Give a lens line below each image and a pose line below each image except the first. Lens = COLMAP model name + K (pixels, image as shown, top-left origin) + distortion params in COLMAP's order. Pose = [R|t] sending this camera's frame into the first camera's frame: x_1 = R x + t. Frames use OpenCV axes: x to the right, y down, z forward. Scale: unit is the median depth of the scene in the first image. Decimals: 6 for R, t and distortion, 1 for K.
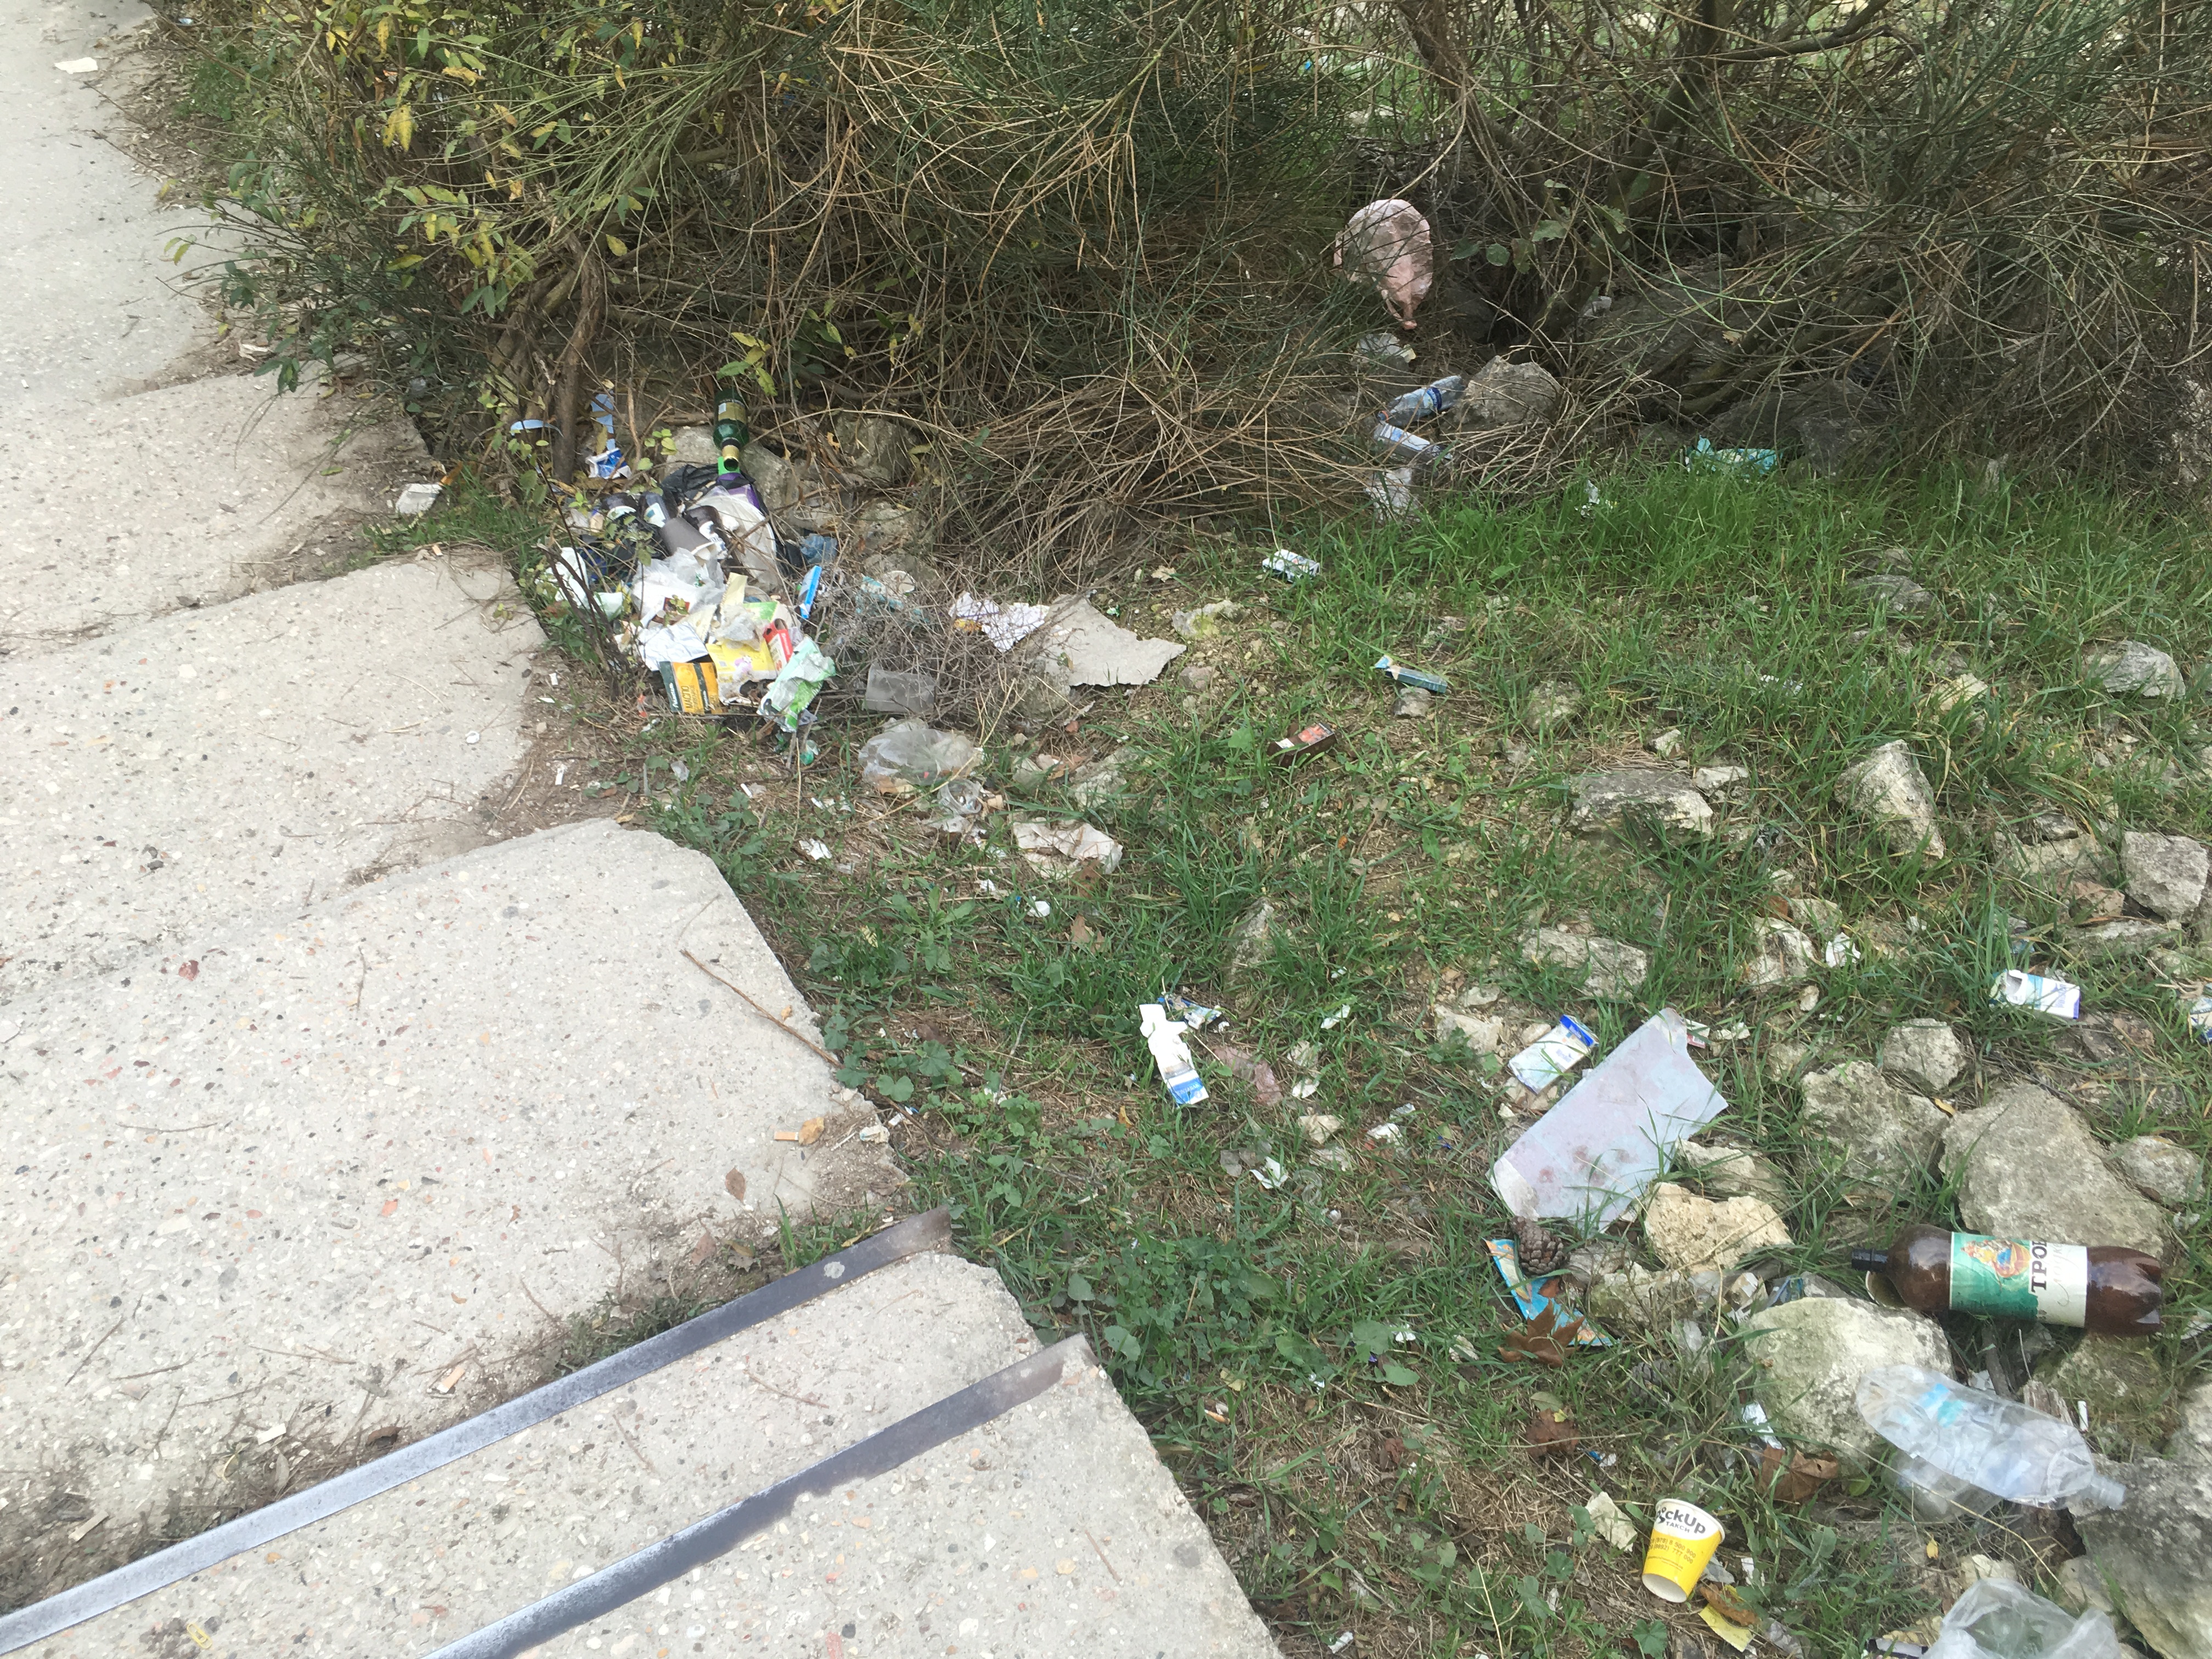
lens RADIAL K [[1831.6, 0, 1106.0], [0, 1831.6, 829.5], [0, 0, 1]] dist [0.056287, -0.074604]
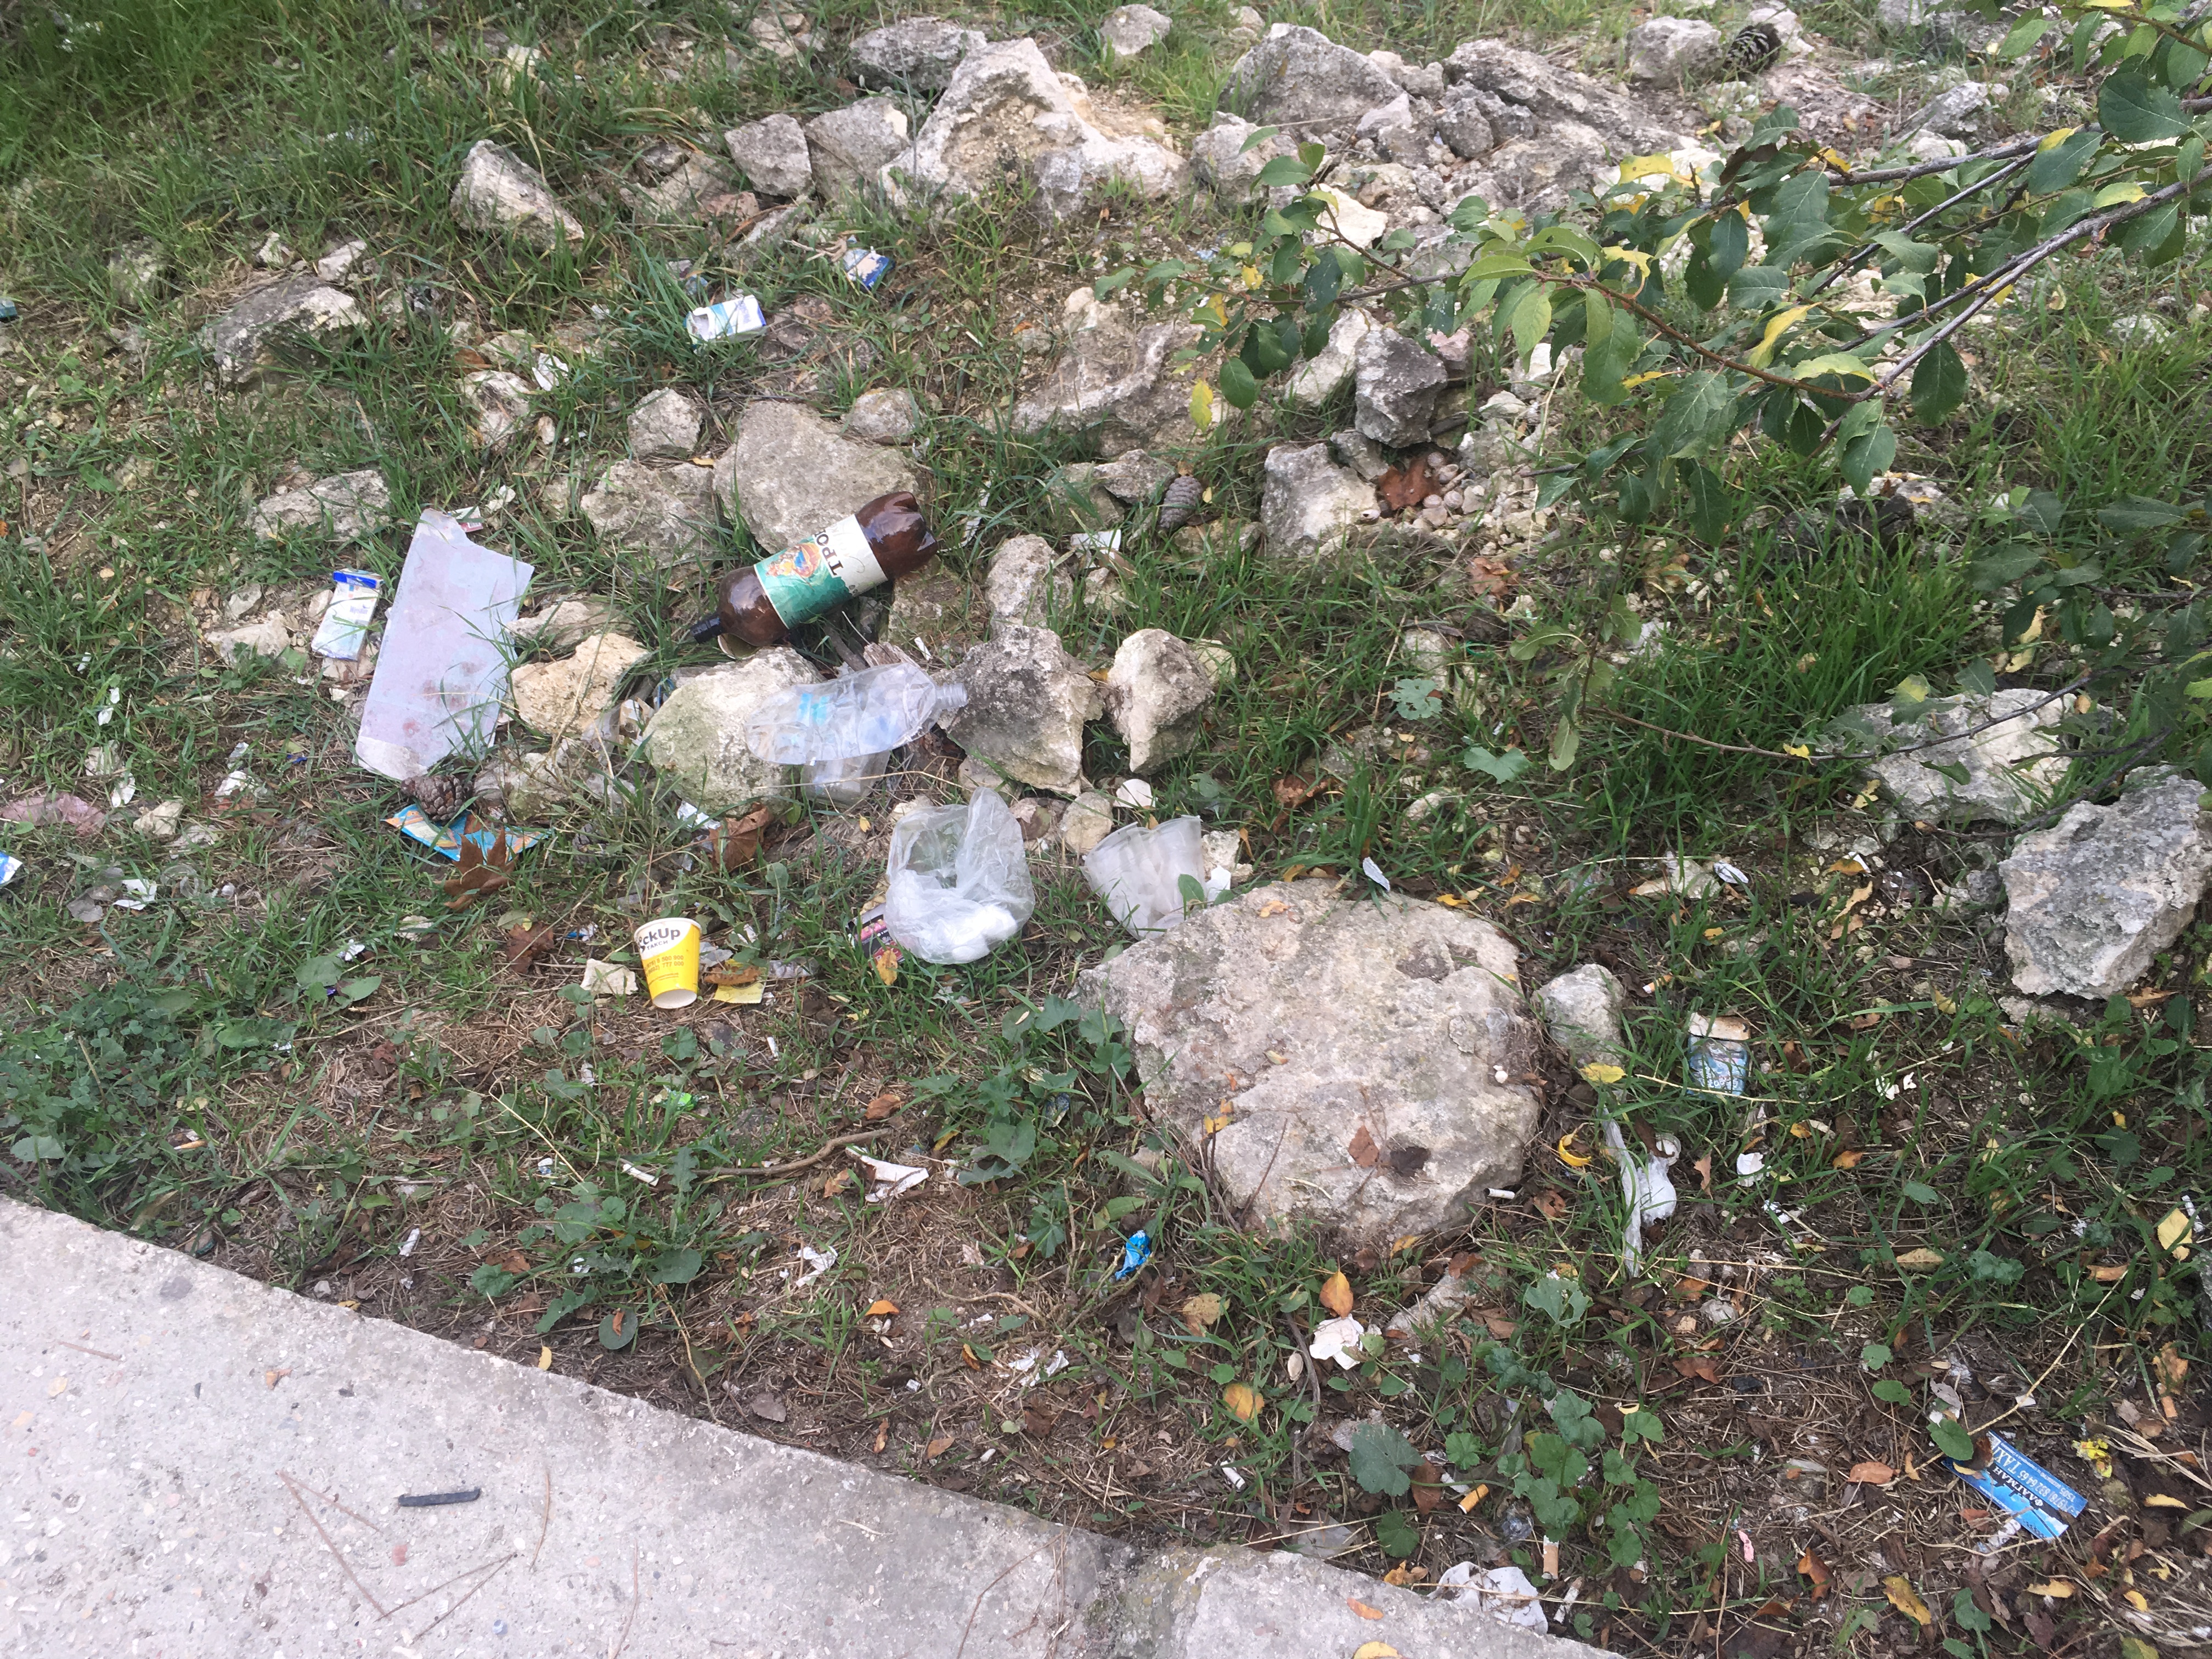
lens RADIAL K [[1831.6, 0, 1106.0], [0, 1831.6, 829.5], [0, 0, 1]] dist [0.056287, -0.074604]
pose [[0.732663, -0.565742, 0.378340, 0.110658], [0.454626, 0.820506, 0.346534, 0.062941], [-0.506479, -0.081889, 0.858355, -0.011892]]
